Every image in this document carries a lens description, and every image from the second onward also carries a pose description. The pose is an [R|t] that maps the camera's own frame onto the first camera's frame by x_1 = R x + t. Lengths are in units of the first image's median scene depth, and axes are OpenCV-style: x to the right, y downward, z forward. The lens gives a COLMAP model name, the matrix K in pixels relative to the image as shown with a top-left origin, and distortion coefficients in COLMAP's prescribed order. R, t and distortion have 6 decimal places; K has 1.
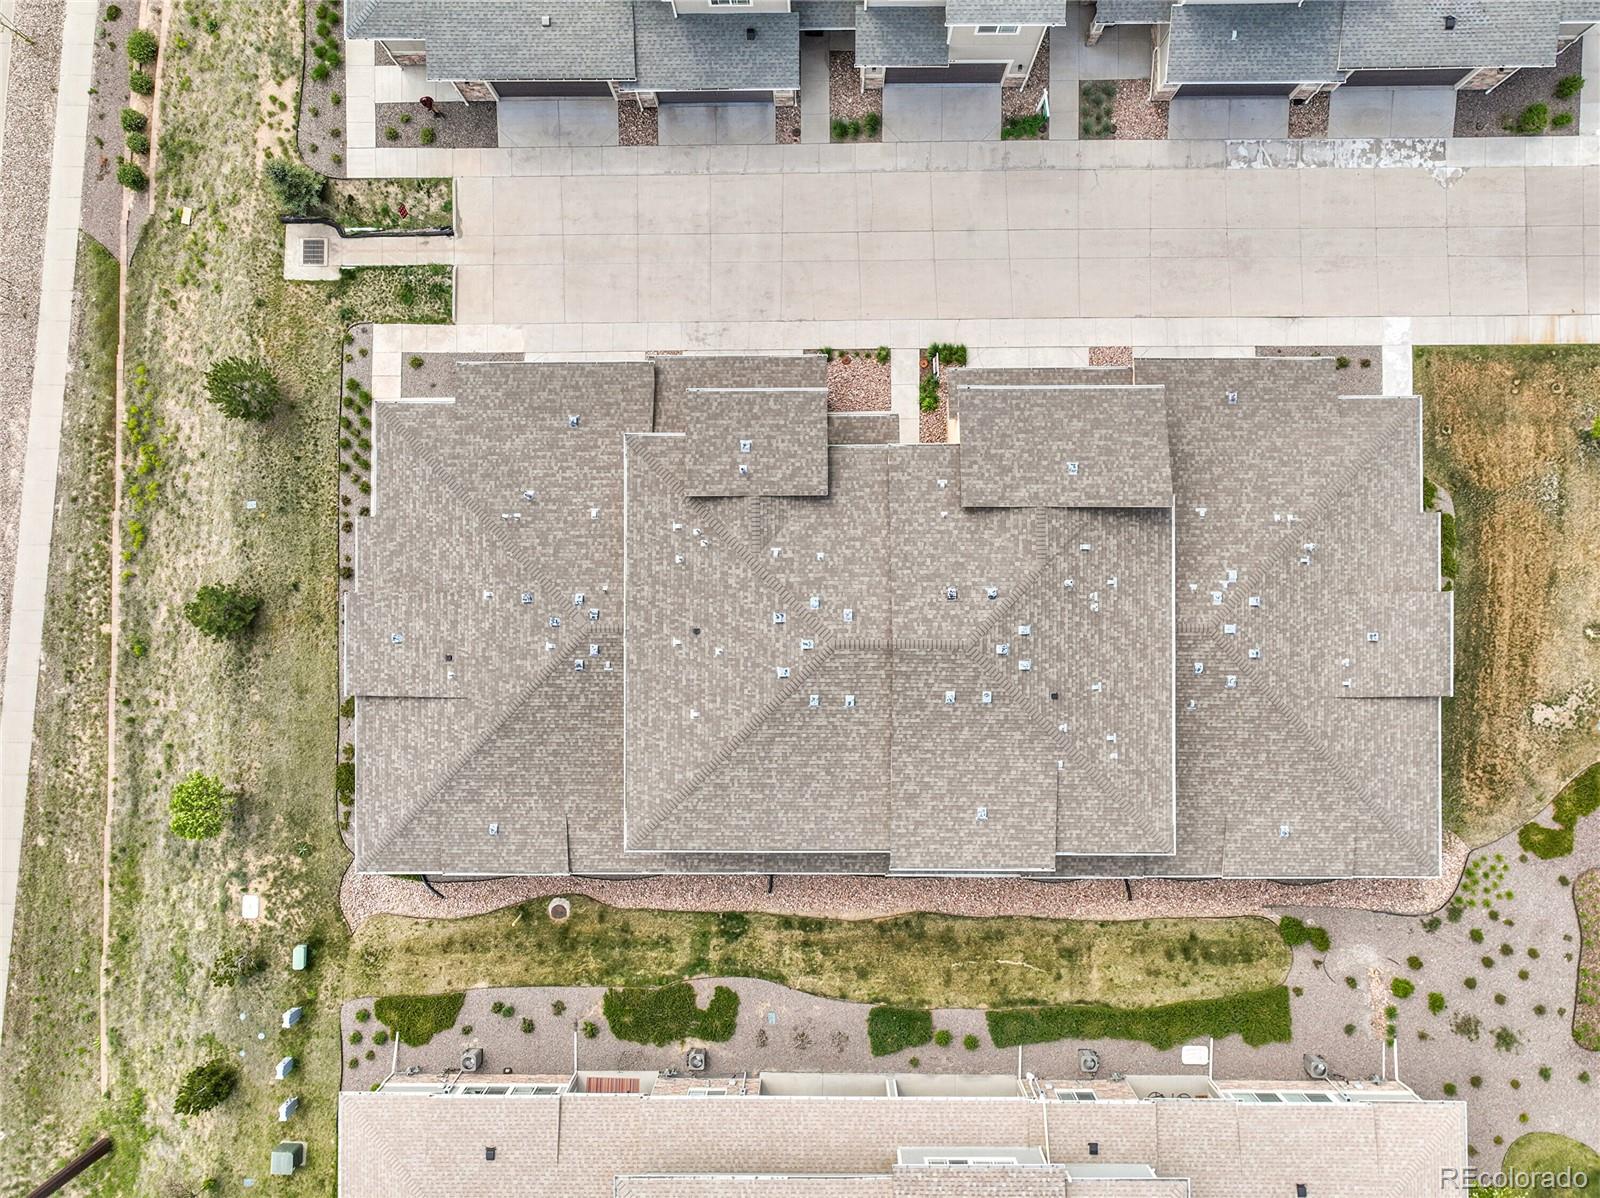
lens RADIAL K [[1123.6, 0, 809.6], [0, 1123.6, 595.6], [0, 0, 1]] dist [0.010864, 0.005941]
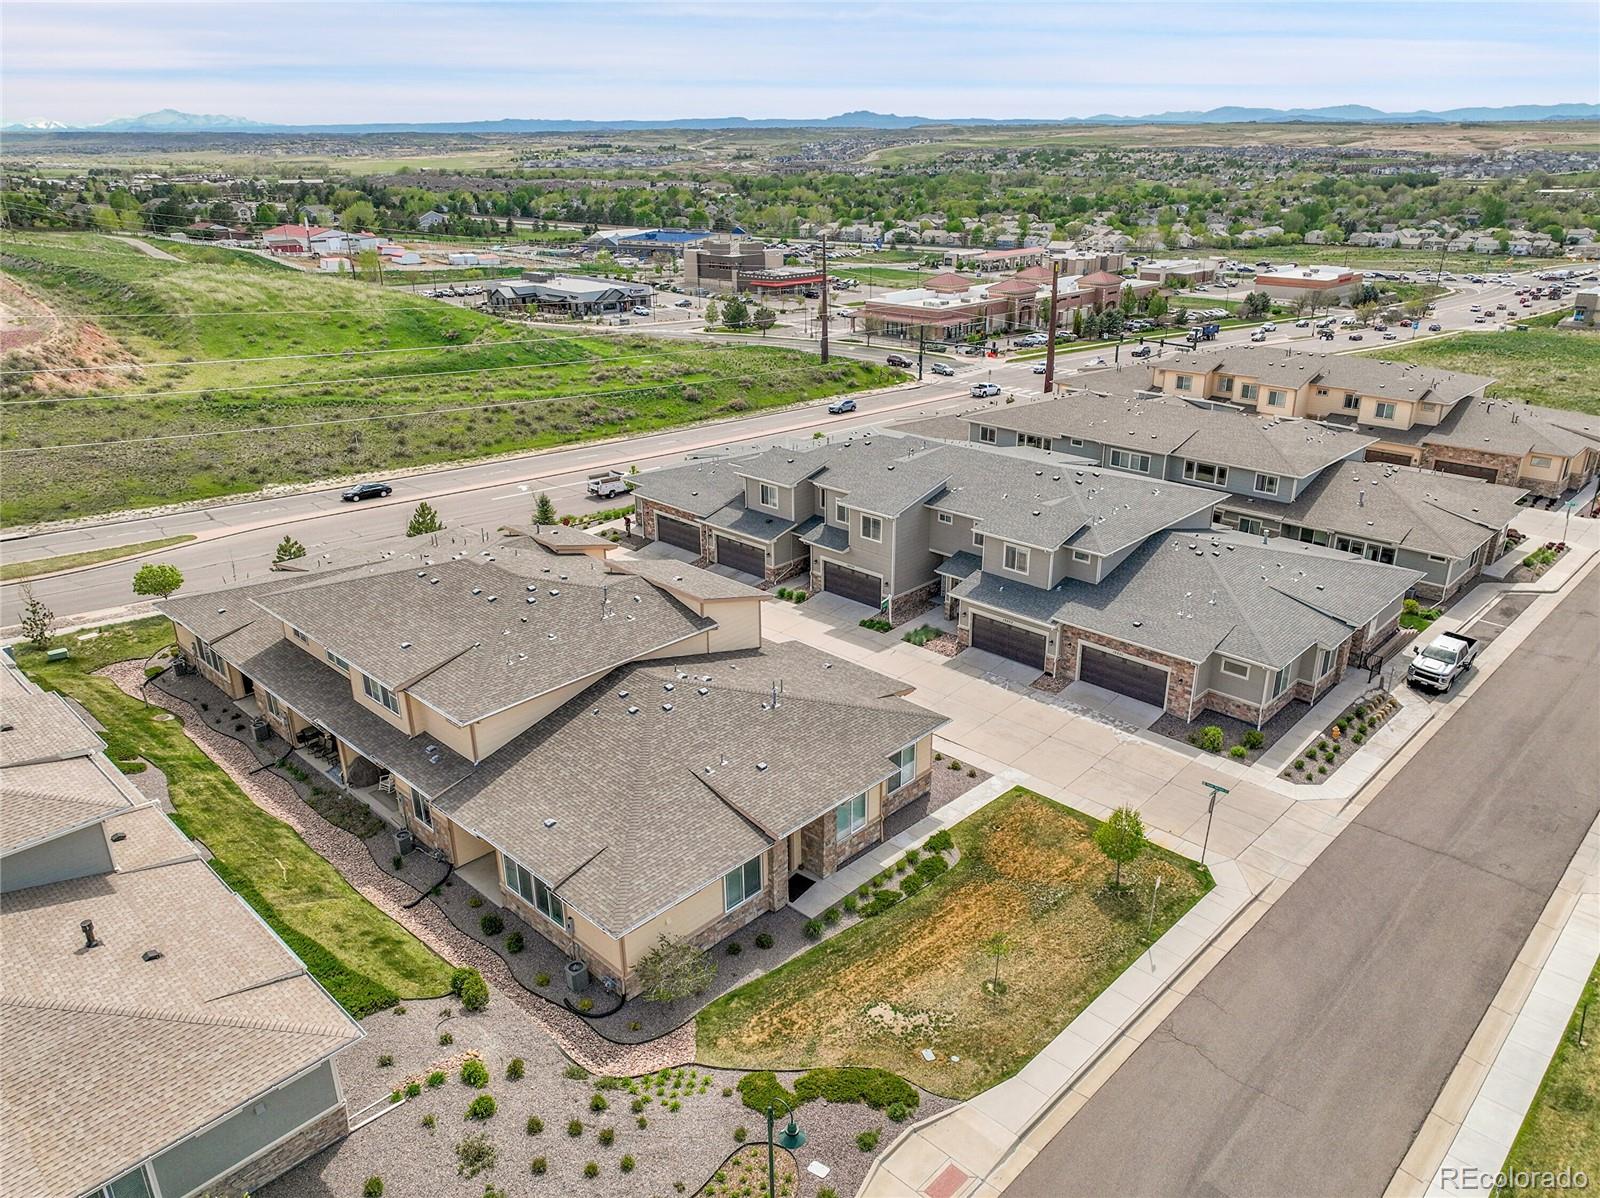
lens RADIAL K [[1123.6, 0, 809.6], [0, 1123.6, 595.6], [0, 0, 1]] dist [0.010864, 0.005941]
pose [[0.723562, 0.264413, -0.637608, 1.043005], [-0.690257, 0.279554, -0.667379, 0.586703], [0.001782, 0.923004, 0.384787, 0.431427]]
